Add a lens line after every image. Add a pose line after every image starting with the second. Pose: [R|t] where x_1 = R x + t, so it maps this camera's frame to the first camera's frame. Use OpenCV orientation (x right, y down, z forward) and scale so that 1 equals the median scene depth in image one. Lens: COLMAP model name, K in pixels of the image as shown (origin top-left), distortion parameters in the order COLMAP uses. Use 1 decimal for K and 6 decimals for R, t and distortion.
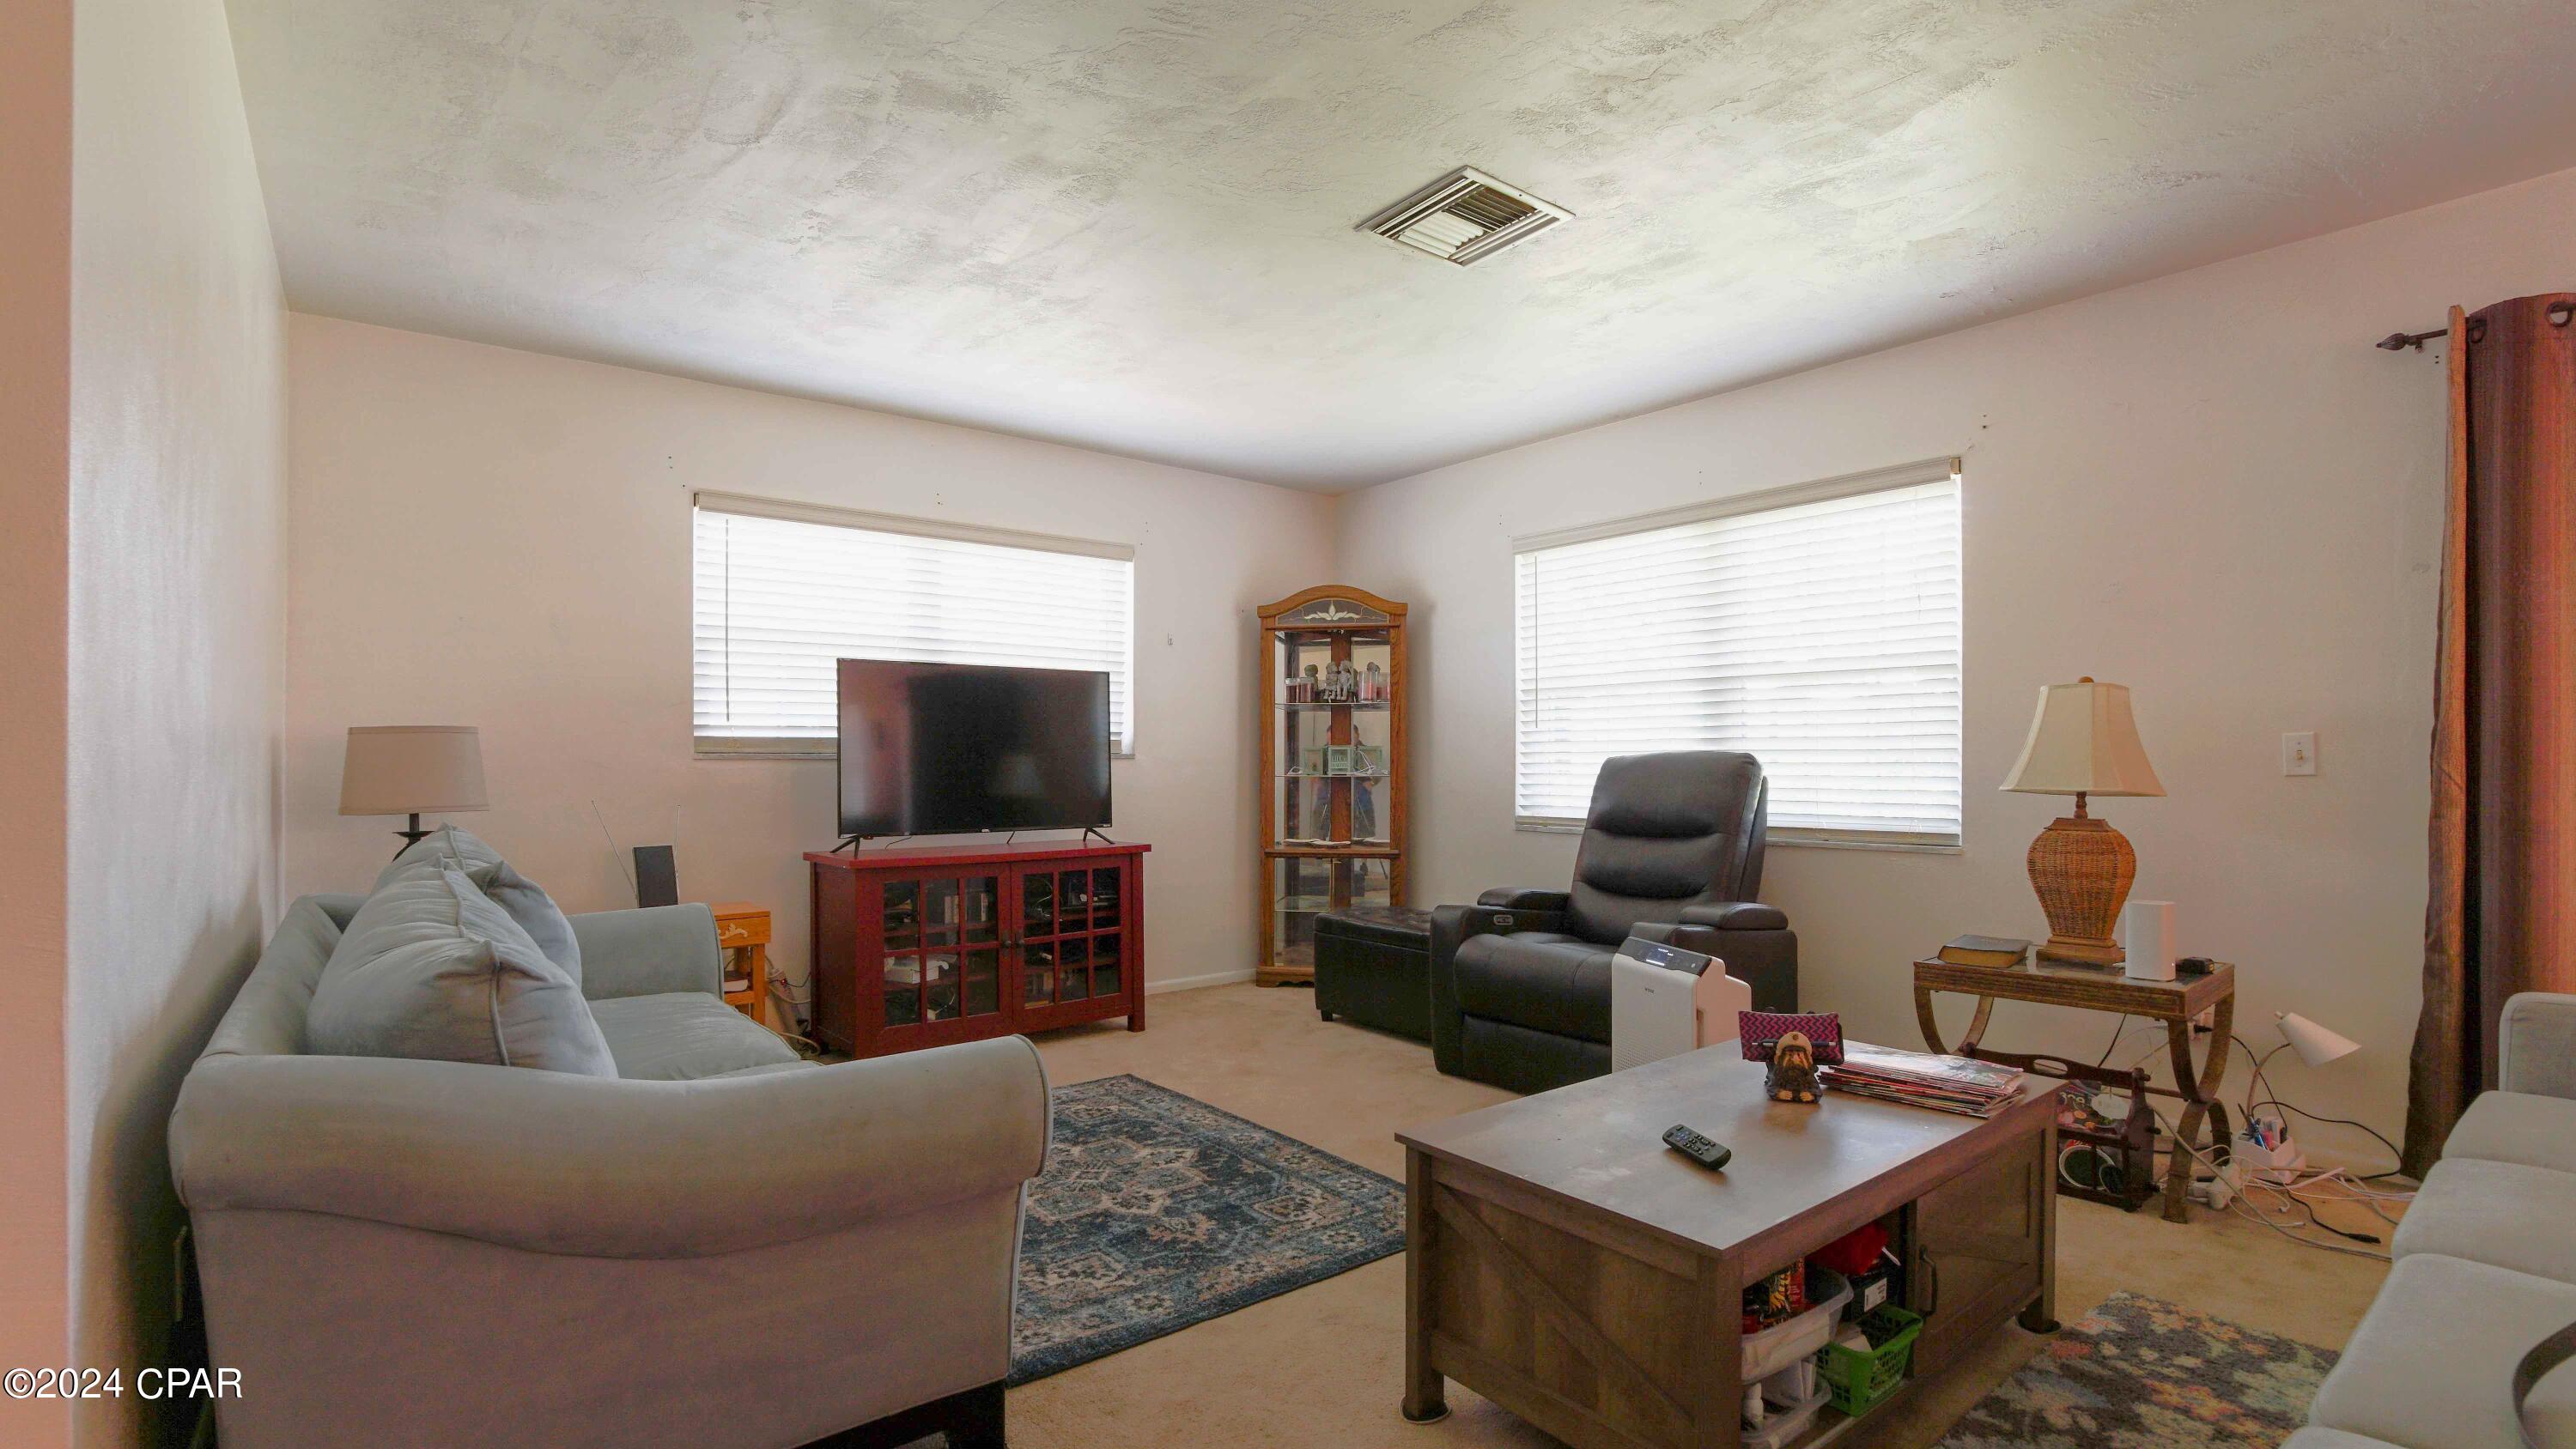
lens RADIAL K [[1161.5, 0, 1290.9], [0, 1161.5, 755.5], [0, 0, 1]] dist [-0.009960, -0.000267]
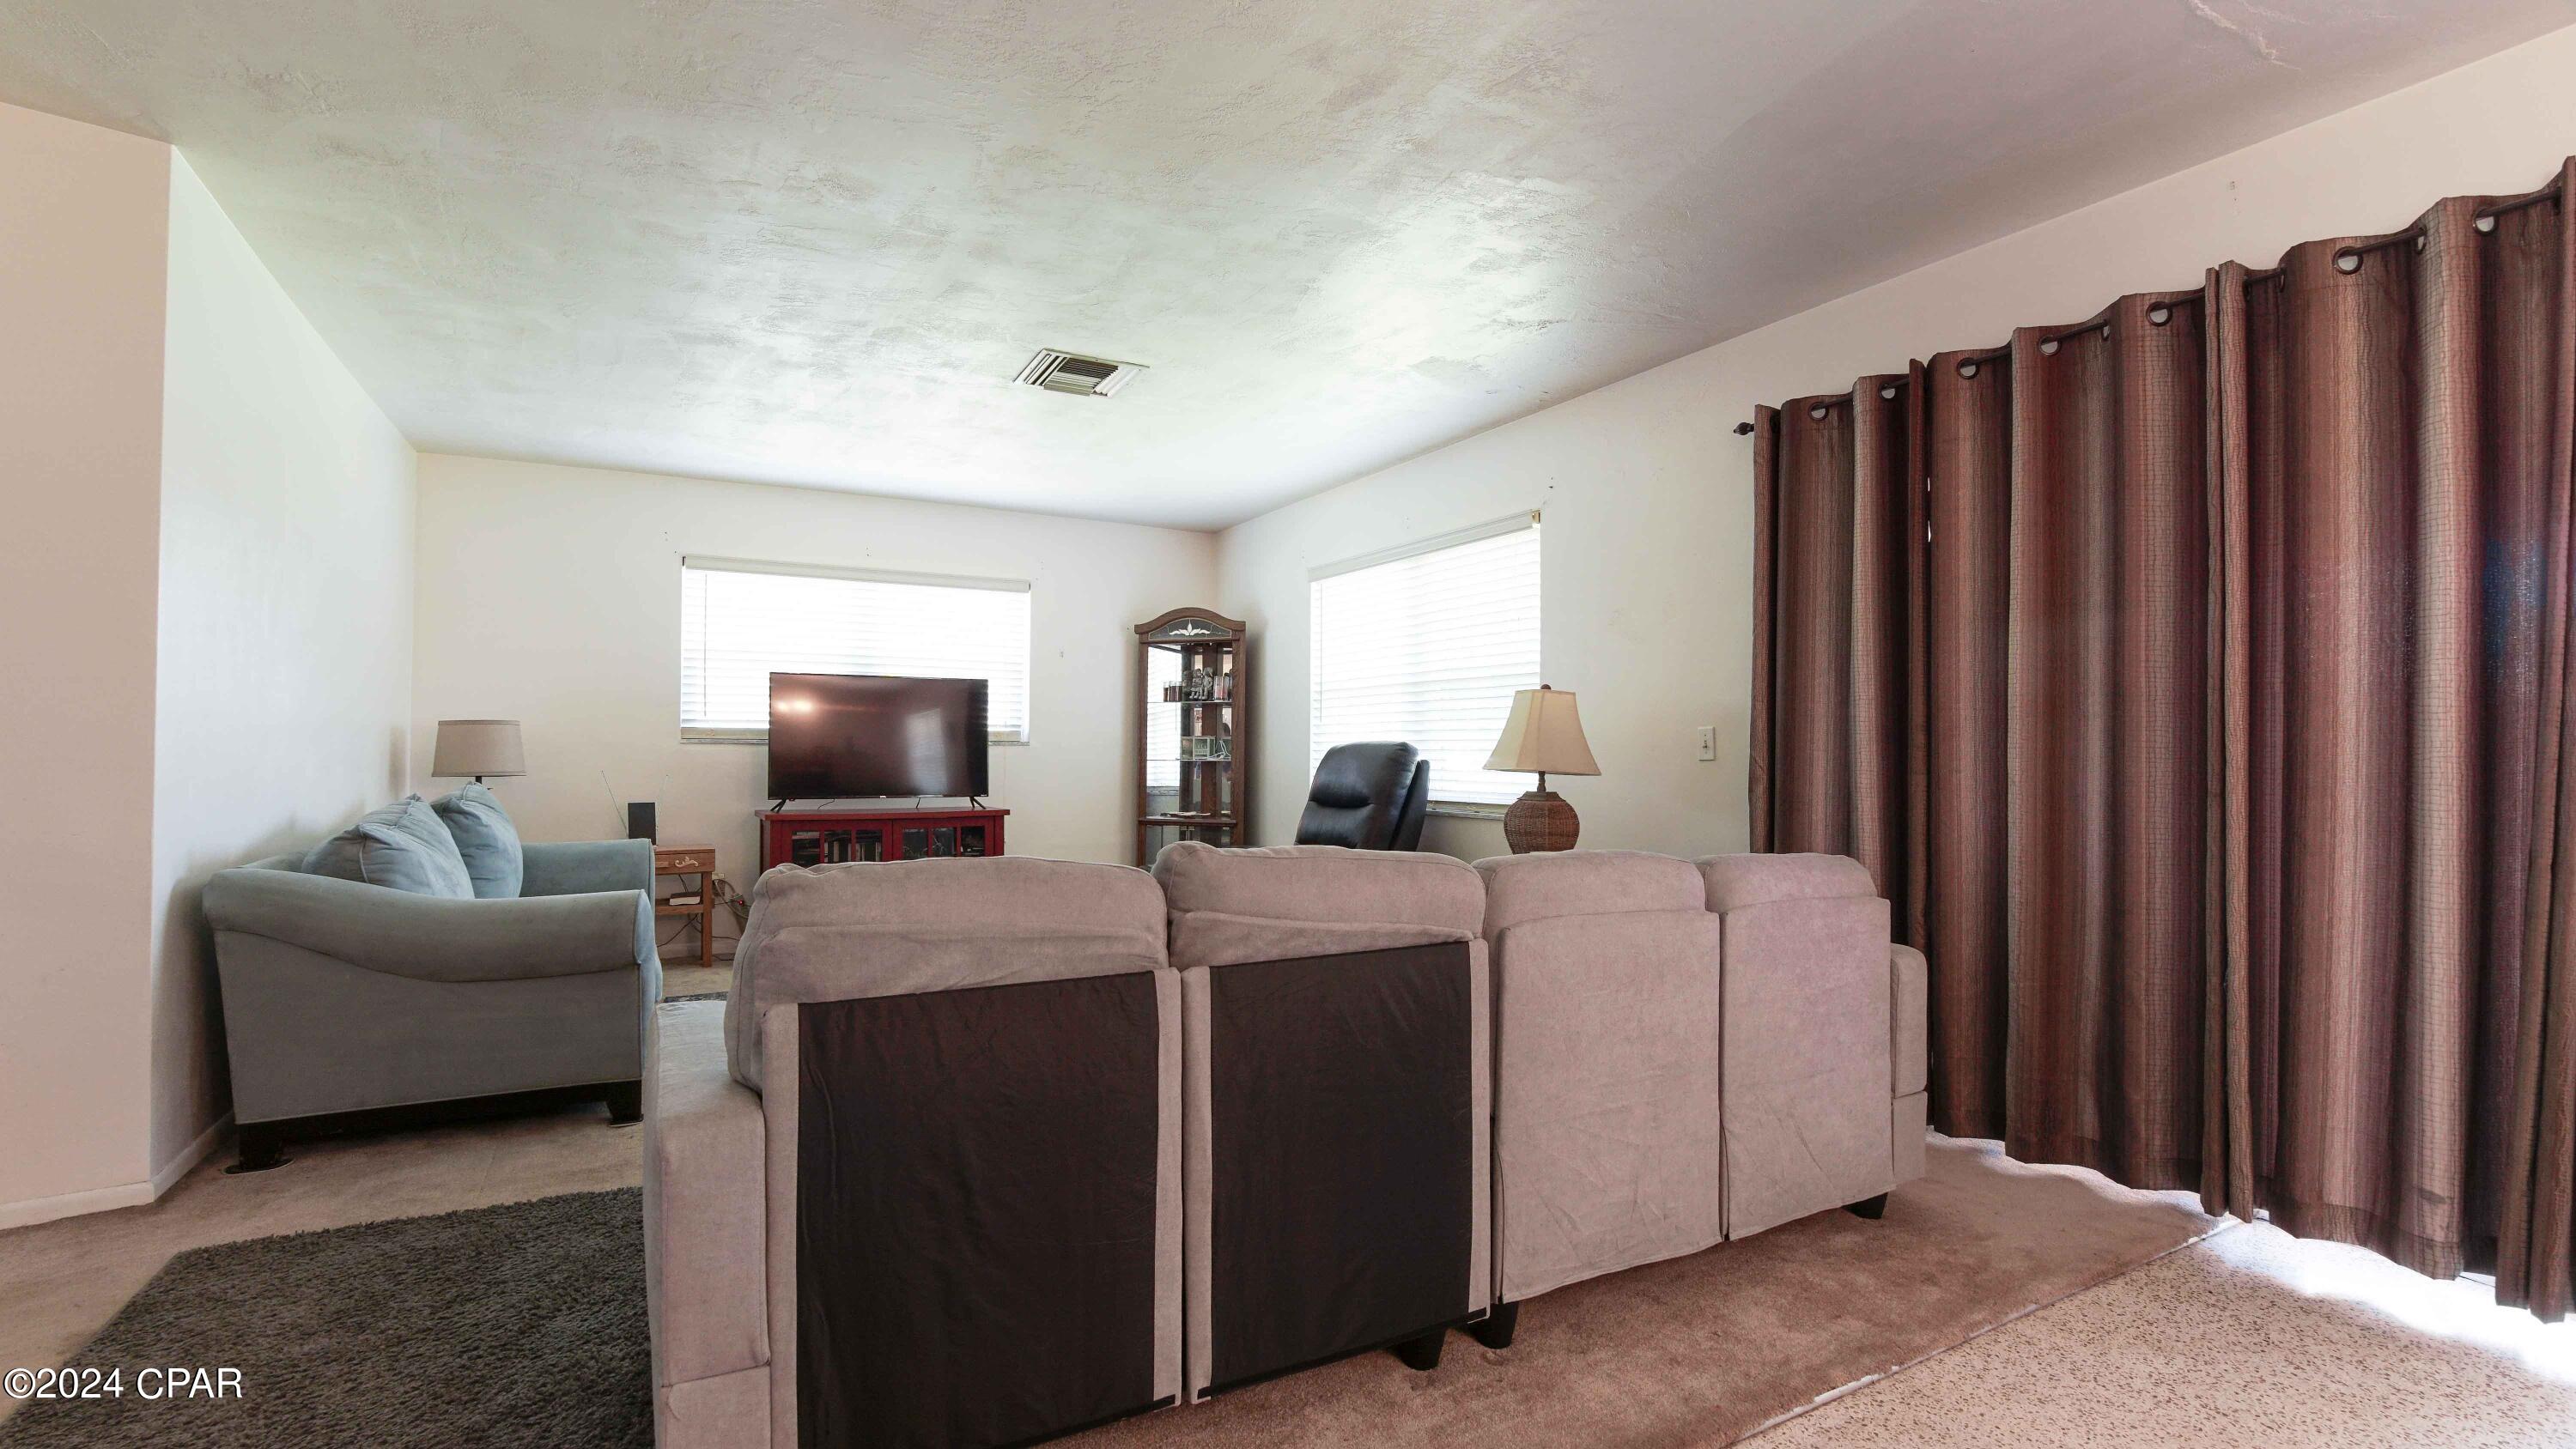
lens RADIAL K [[1161.5, 0, 1290.9], [0, 1161.5, 755.5], [0, 0, 1]] dist [-0.009960, -0.000267]
pose [[0.984205, 0.006766, -0.176901, 0.489408], [-0.005701, 0.999962, 0.006529, 0.004660], [0.176938, -0.005418, 0.984207, -0.279861]]
